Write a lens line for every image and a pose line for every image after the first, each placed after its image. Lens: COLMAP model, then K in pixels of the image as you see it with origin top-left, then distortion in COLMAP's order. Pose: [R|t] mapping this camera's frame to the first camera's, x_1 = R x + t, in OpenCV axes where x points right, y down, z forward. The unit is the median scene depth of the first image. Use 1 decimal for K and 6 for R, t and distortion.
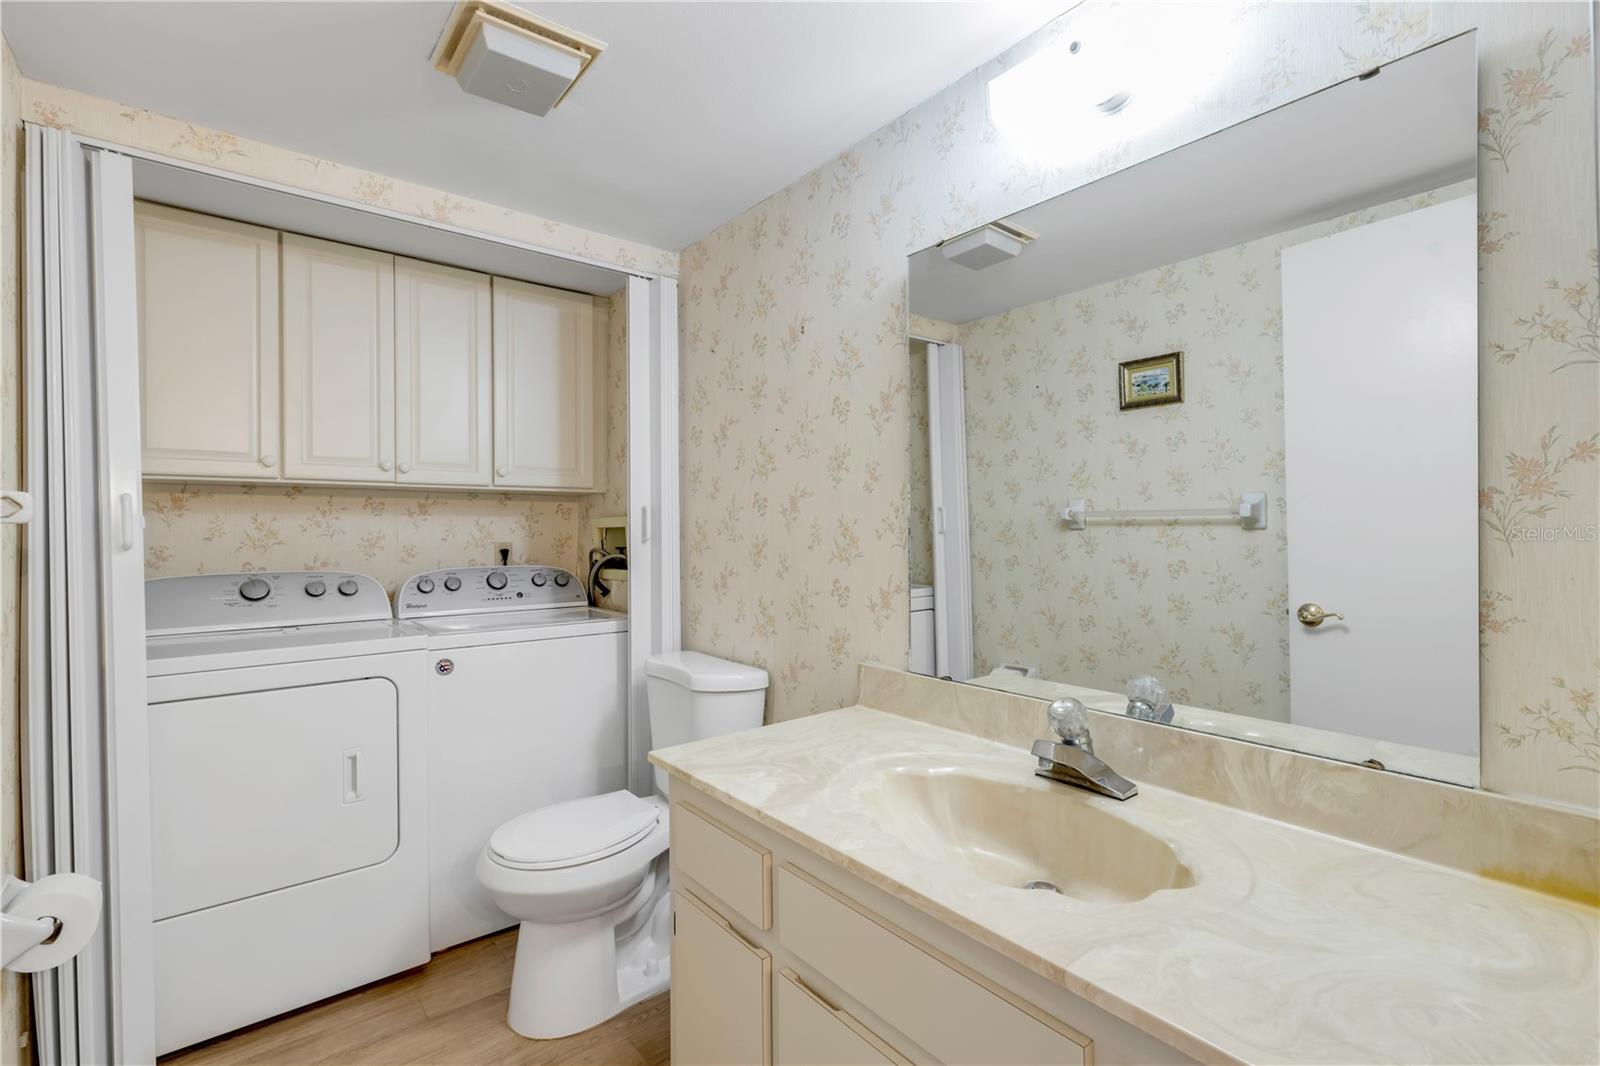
lens RADIAL K [[725.1, 0, 800.0], [0, 725.1, 533.0], [0, 0, 1]] dist [0.008829, 0.000223]
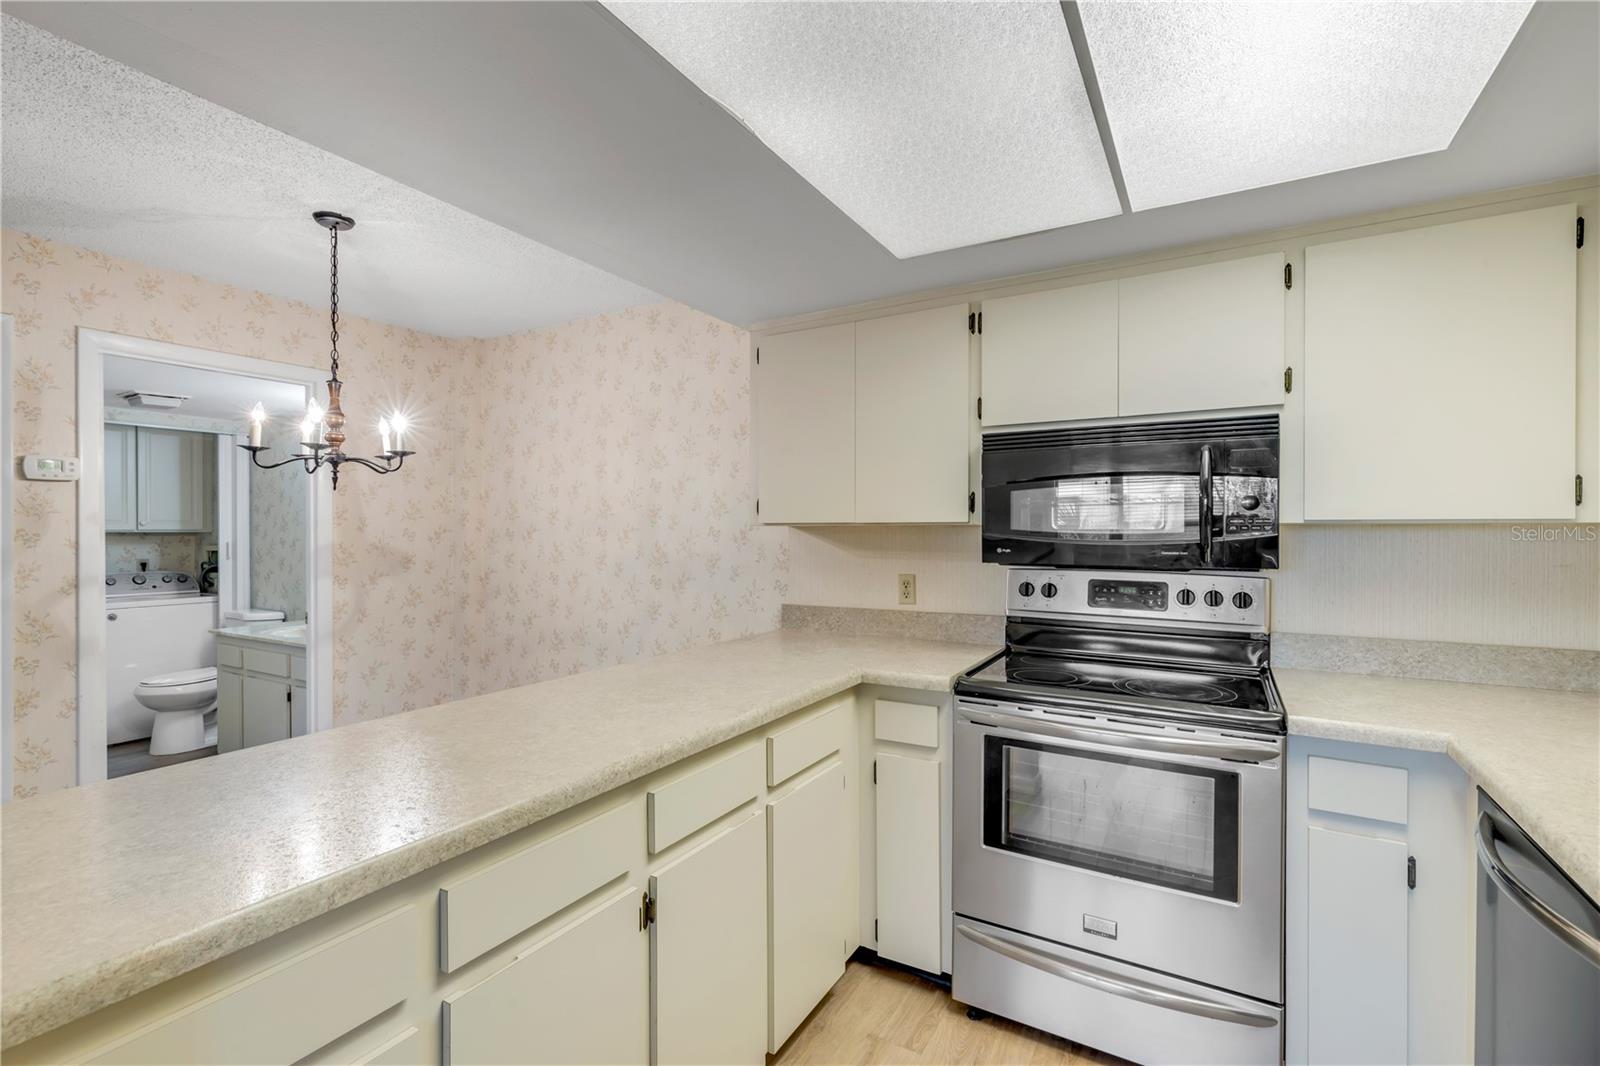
lens RADIAL K [[716.4, 0, 795.9], [0, 716.4, 531.6], [0, 0, 1]] dist [0.005311, 0.000251]
pose [[0.934341, -0.000923, 0.356378, 0.529411], [0.002212, 0.999992, -0.003210, -0.051634], [-0.356372, 0.003788, 0.934336, -1.404394]]
